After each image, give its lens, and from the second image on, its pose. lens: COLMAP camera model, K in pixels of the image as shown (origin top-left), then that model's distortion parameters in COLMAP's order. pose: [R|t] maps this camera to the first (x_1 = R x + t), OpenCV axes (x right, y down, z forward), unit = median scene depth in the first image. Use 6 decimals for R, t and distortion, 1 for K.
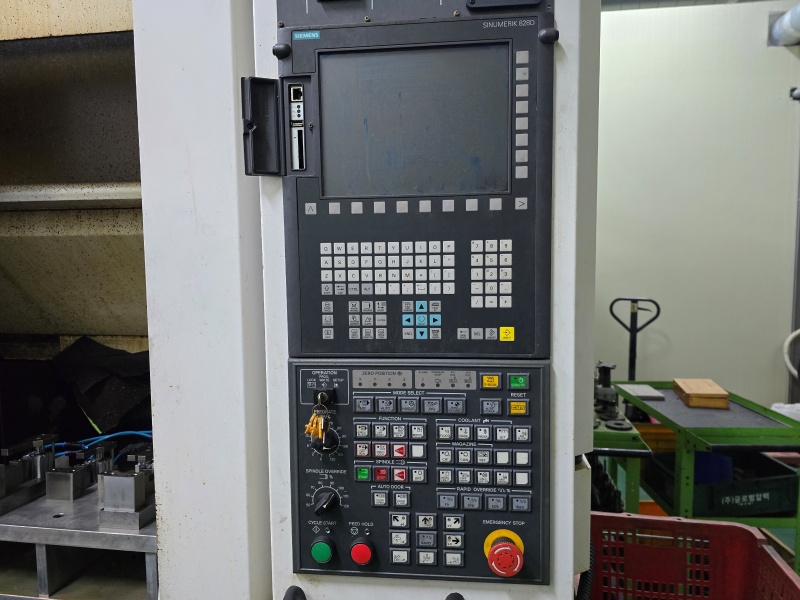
lens RADIAL K [[567.8, 0, 398.0], [0, 567.8, 317.3], [0, 0, 1]] dist [0.008482, 0.000271]
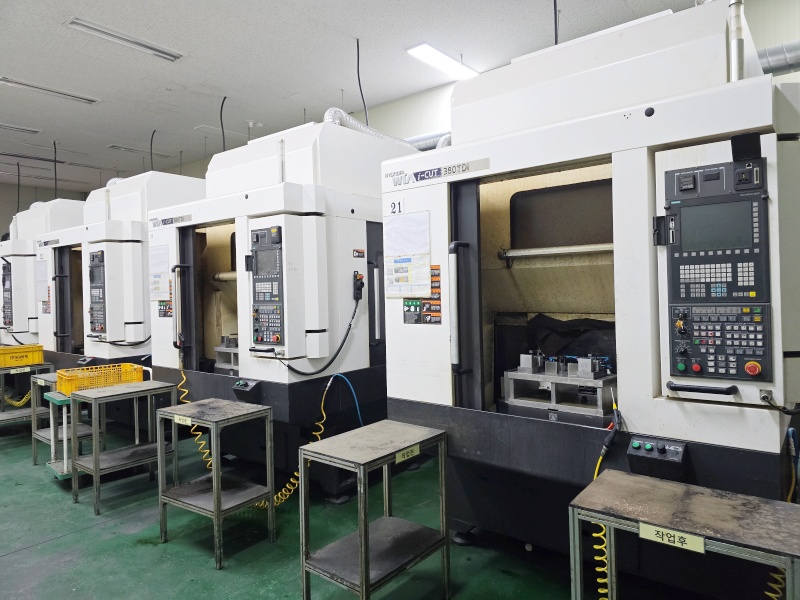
lens RADIAL K [[536.3, 0, 409.6], [0, 536.3, 289.9], [0, 0, 1]] dist [0.087625, -0.085798]
pose [[0.880088, -0.008876, -0.474727, -0.024971], [-0.037368, 0.995429, -0.087887, 0.315131], [0.473338, 0.095088, 0.875734, -2.276959]]
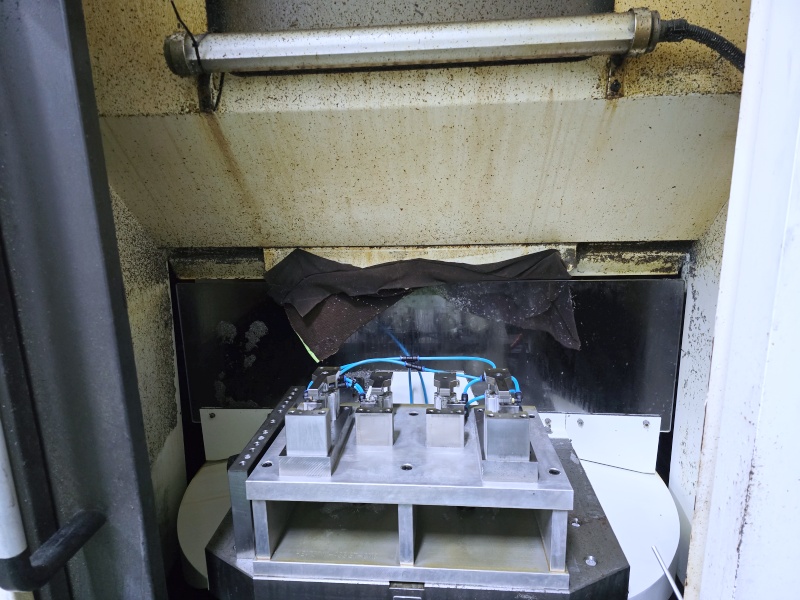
lens RADIAL K [[535.4, 0, 392.2], [0, 535.4, 310.7], [0, 0, 1]] dist [0.043998, -0.004082]
pose [[0.997460, -0.029359, 0.064895, -1.015717], [0.020777, 0.991404, 0.129179, 0.054165], [-0.068130, -0.127502, 0.989496, 0.445802]]
